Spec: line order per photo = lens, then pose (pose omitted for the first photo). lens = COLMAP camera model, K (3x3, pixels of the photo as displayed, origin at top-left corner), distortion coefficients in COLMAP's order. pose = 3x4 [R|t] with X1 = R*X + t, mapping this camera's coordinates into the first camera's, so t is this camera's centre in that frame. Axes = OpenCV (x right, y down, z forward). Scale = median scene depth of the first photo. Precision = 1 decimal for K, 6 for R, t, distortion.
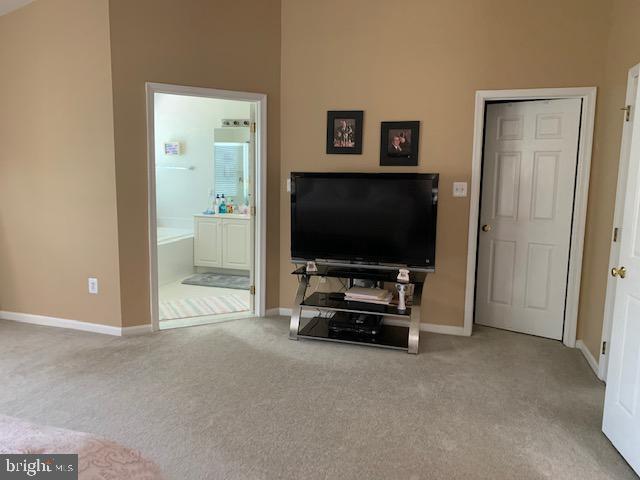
lens RADIAL K [[488.9, 0, 320.6], [0, 488.9, 237.8], [0, 0, 1]] dist [0.015221, -0.025326]
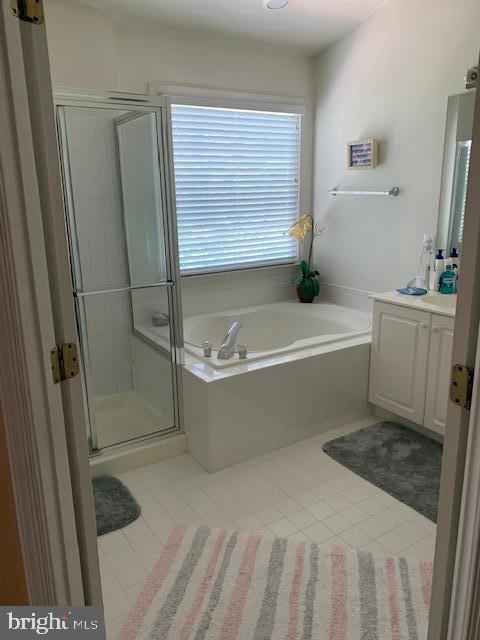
lens RADIAL K [[488.9, 0, 242.2], [0, 488.9, 320.7], [0, 0, 1]] dist [0.015221, -0.025326]
pose [[0.762676, 0.117139, -0.636085, -0.056529], [-0.047520, 0.990953, 0.125513, -0.071968], [0.645033, -0.065499, 0.761342, 0.543247]]
